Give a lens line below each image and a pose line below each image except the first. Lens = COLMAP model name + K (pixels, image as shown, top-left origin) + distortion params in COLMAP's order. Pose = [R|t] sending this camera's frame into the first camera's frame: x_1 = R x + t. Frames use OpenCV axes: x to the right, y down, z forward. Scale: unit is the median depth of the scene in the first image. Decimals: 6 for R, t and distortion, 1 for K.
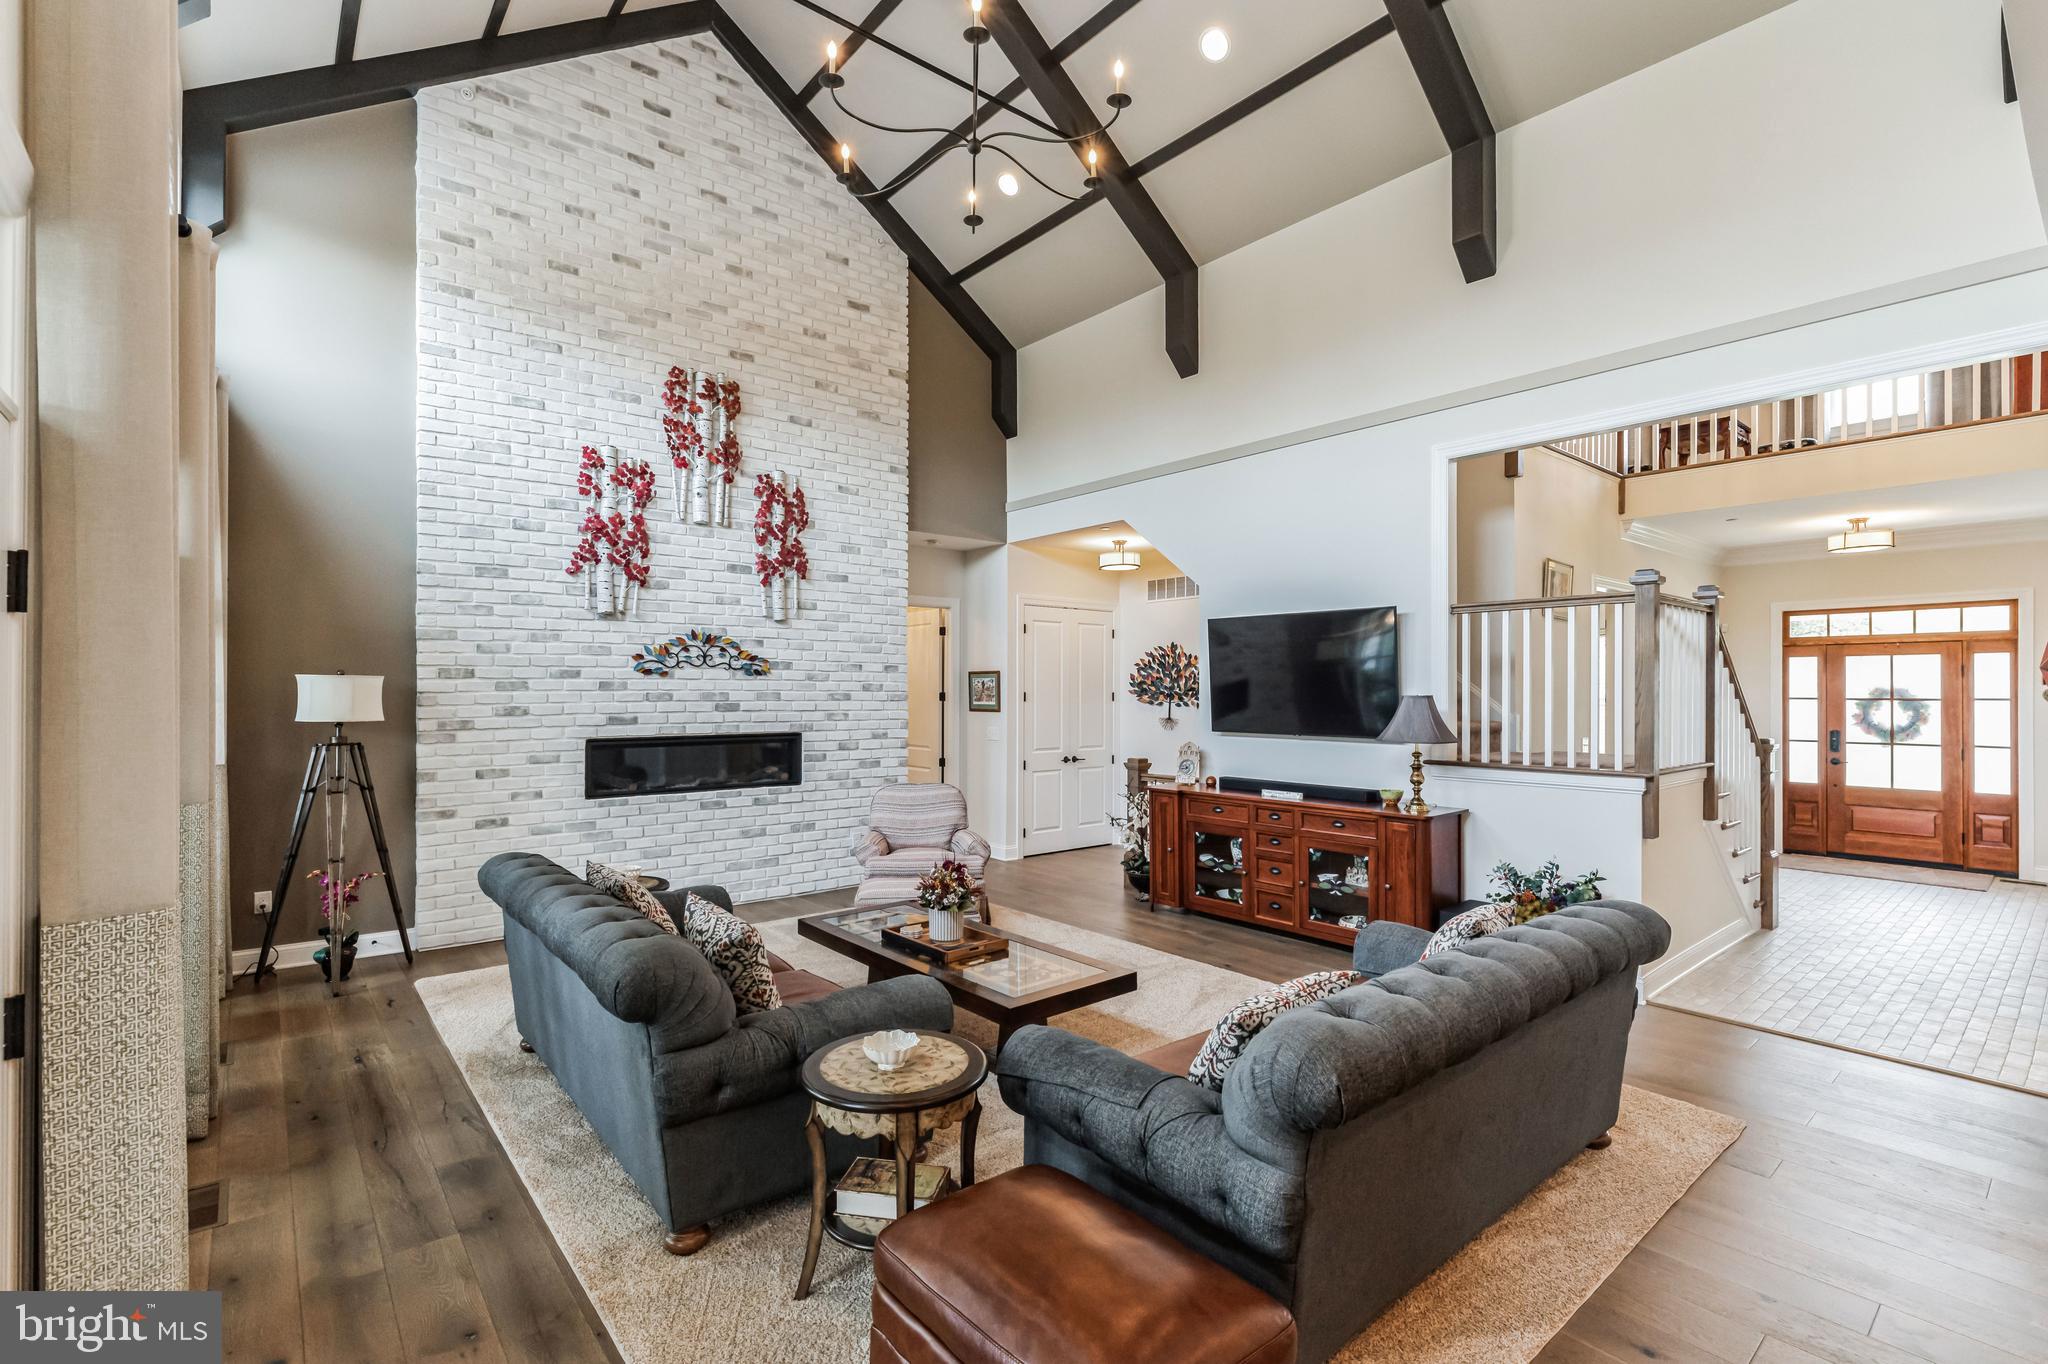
lens RADIAL K [[947.4, 0, 1045.9], [0, 947.4, 689.3], [0, 0, 1]] dist [-0.002272, -0.000122]
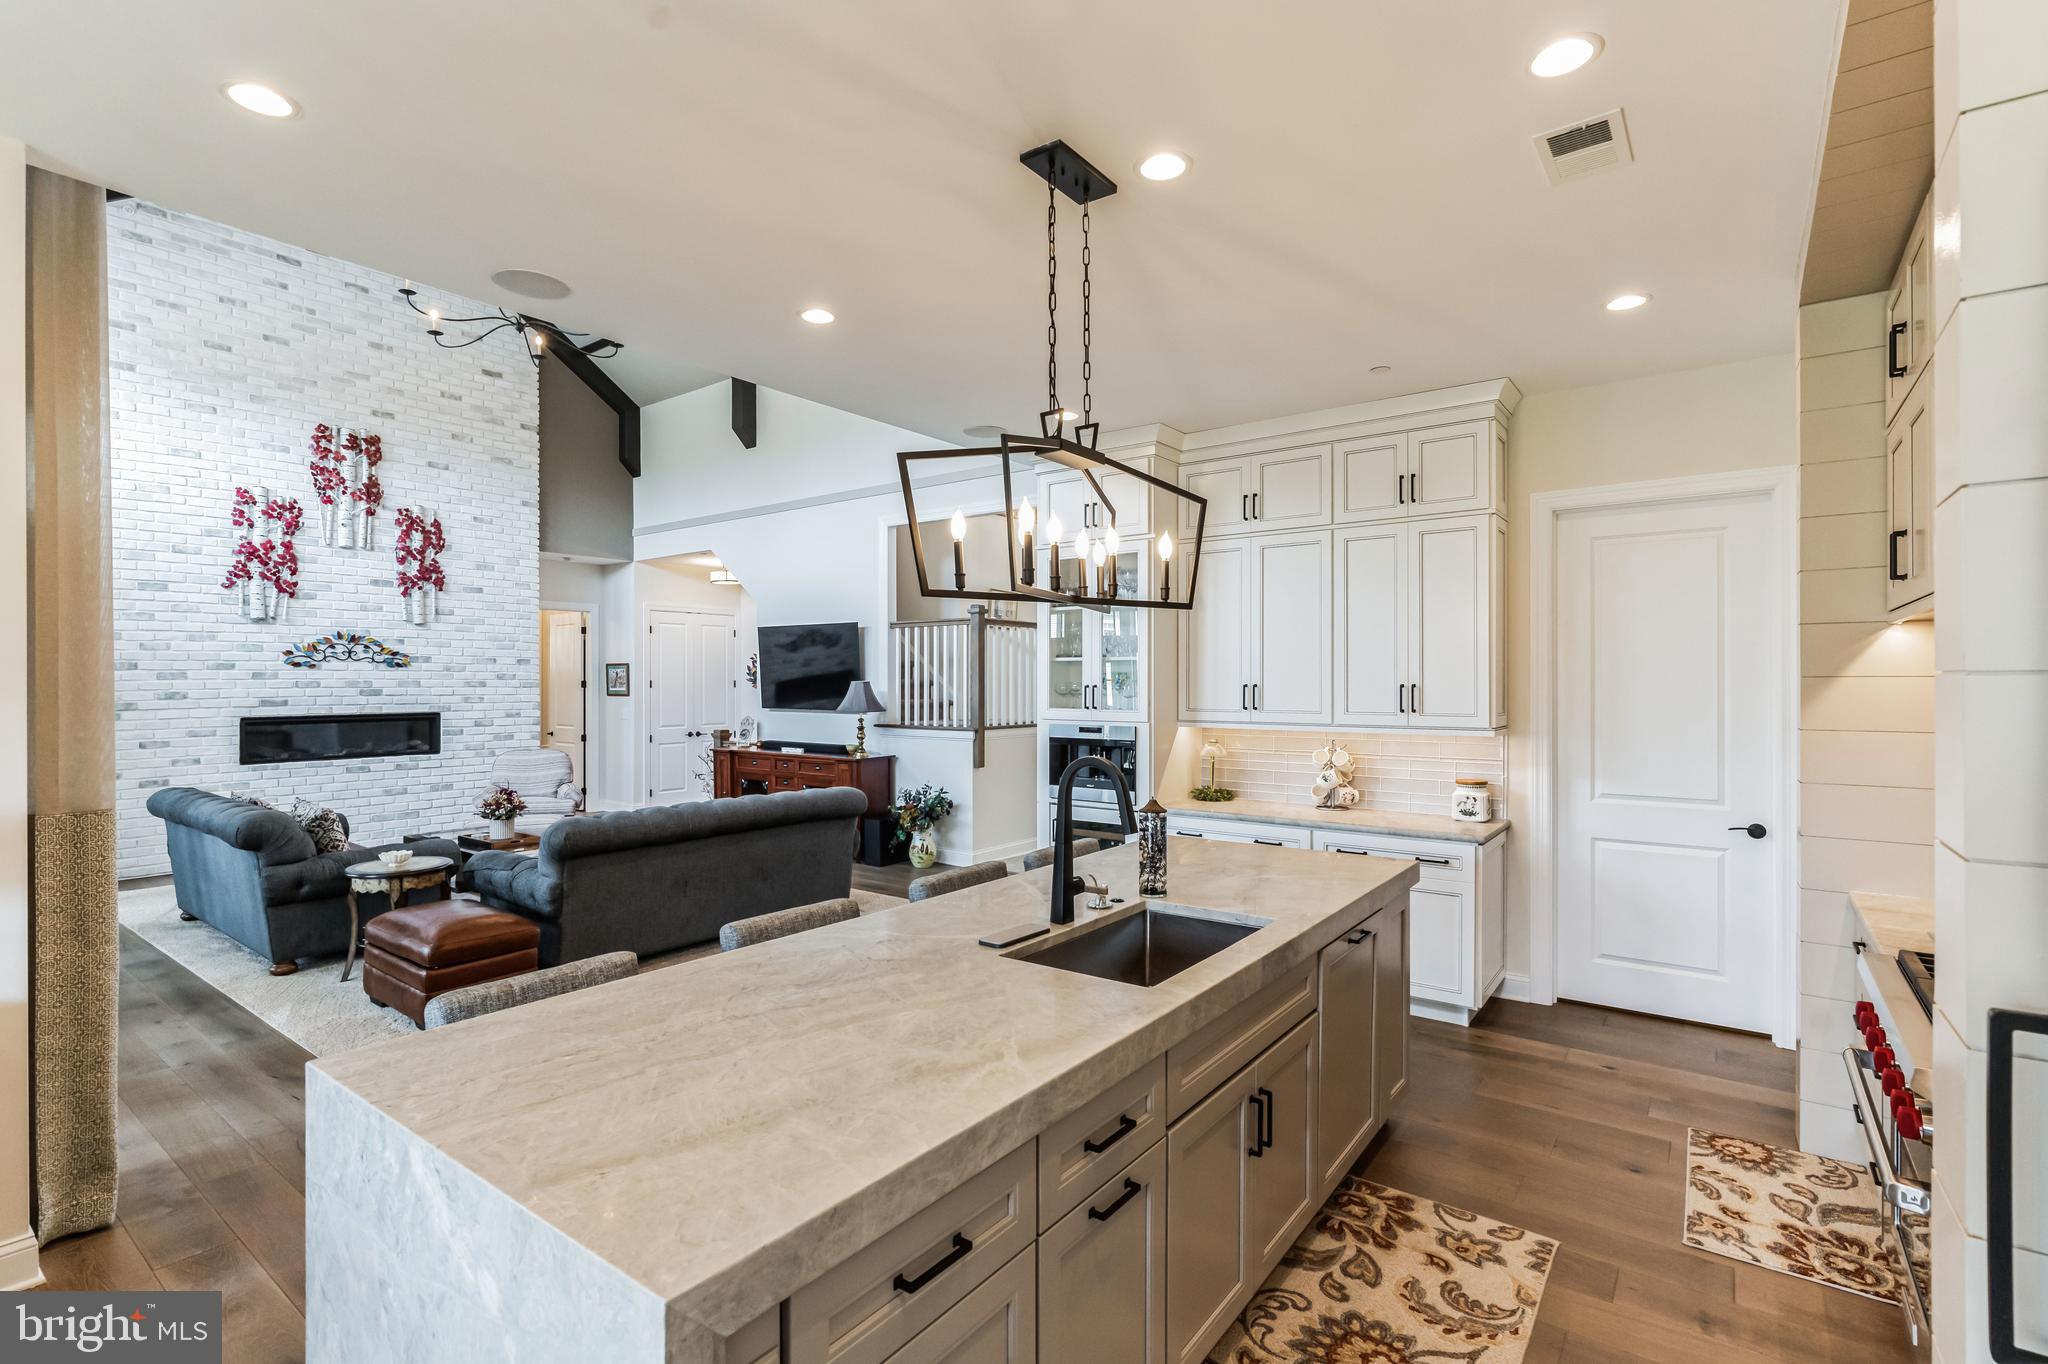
lens RADIAL K [[952.6, 0, 1024.0], [0, 952.6, 682.0], [0, 0, 1]] dist [-0.001220, -0.000041]
pose [[0.976304, -0.002292, 0.216391, 0.247800], [0.001480, 0.999991, 0.003915, 0.001316], [-0.216398, -0.003502, 0.976299, -0.443908]]
